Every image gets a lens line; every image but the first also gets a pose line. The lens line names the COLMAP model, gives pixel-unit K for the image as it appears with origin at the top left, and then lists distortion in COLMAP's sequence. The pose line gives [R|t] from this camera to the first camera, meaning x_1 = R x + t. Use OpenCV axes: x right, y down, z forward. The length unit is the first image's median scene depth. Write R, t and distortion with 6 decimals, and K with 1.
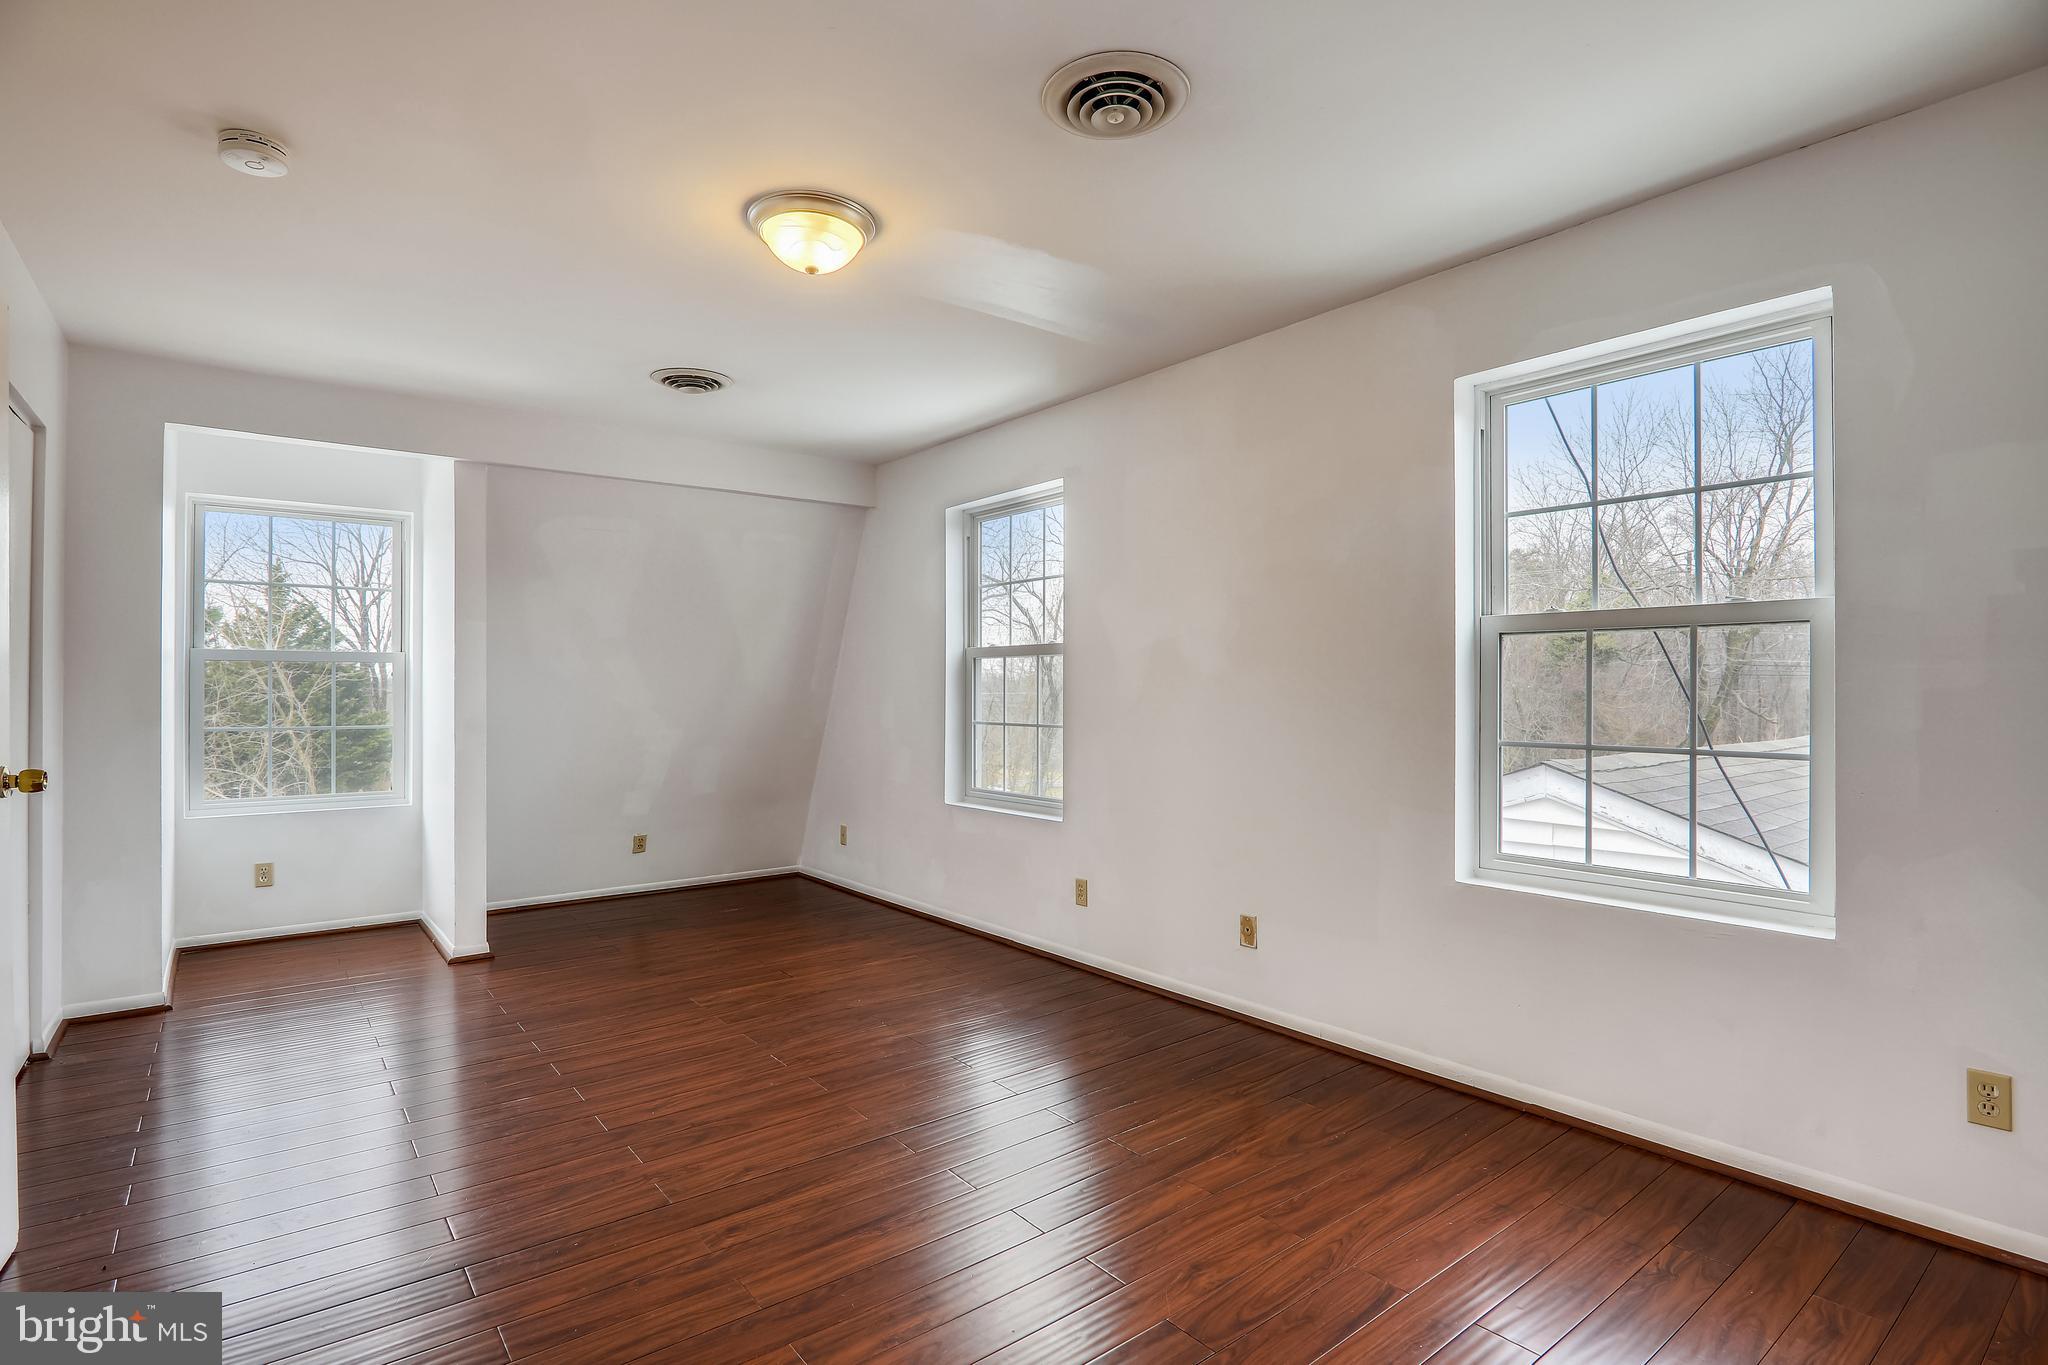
lens RADIAL K [[1007.2, 0, 1014.3], [0, 1007.2, 691.6], [0, 0, 1]] dist [-0.013003, -0.000276]
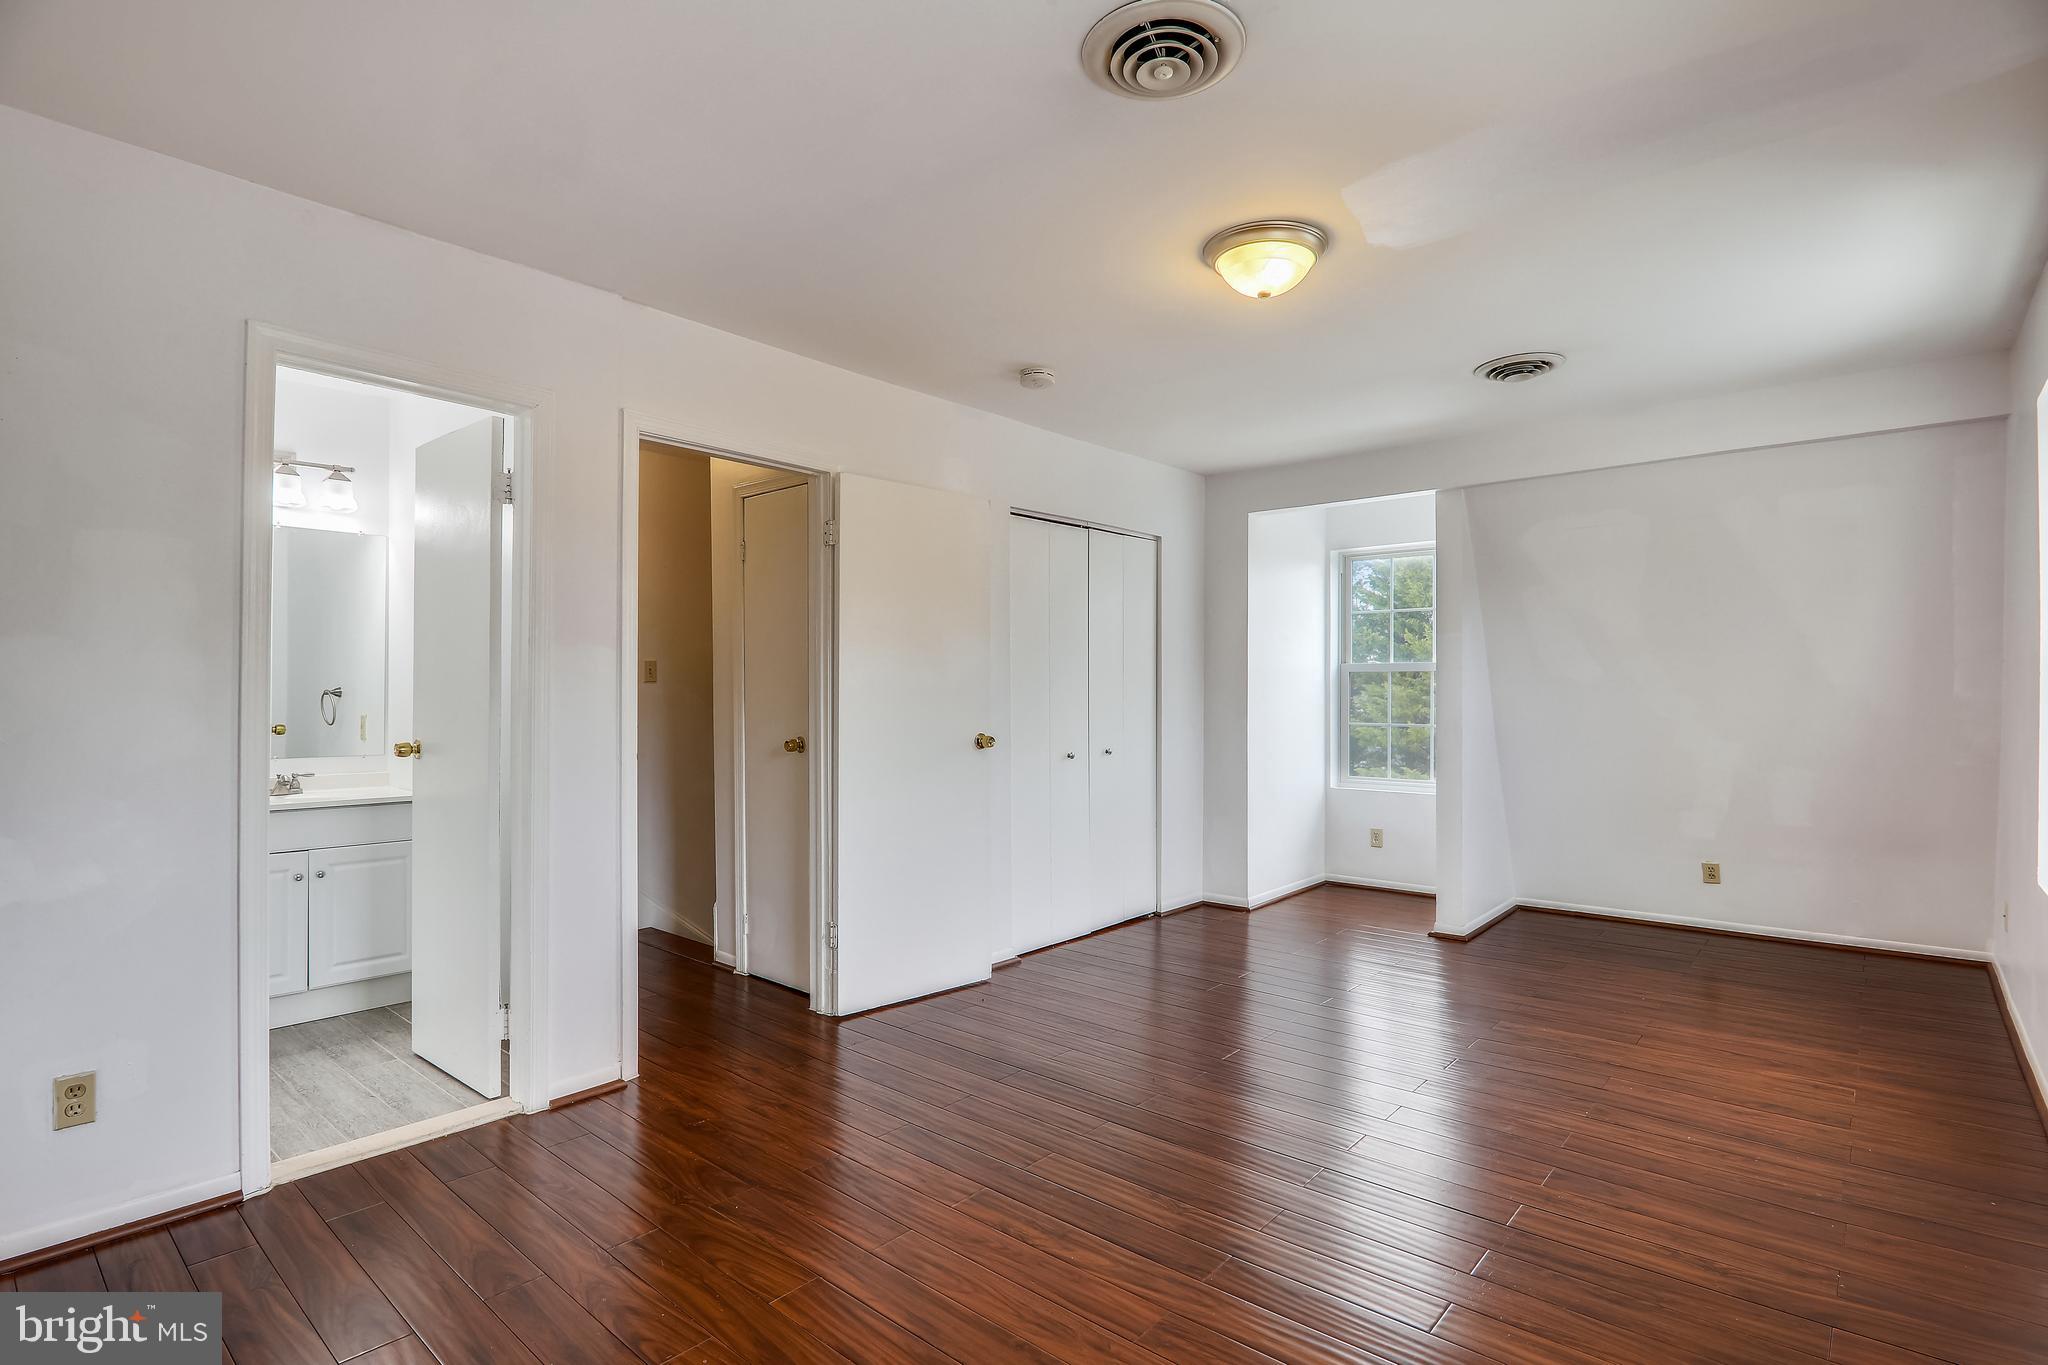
lens RADIAL K [[1007.2, 0, 1014.3], [0, 1007.2, 691.6], [0, 0, 1]] dist [-0.013003, -0.000276]
pose [[0.179844, -0.000271, -0.983695, 0.477025], [-0.001127, 0.999999, -0.000481, -0.003804], [0.983695, 0.001195, 0.179843, 0.340920]]
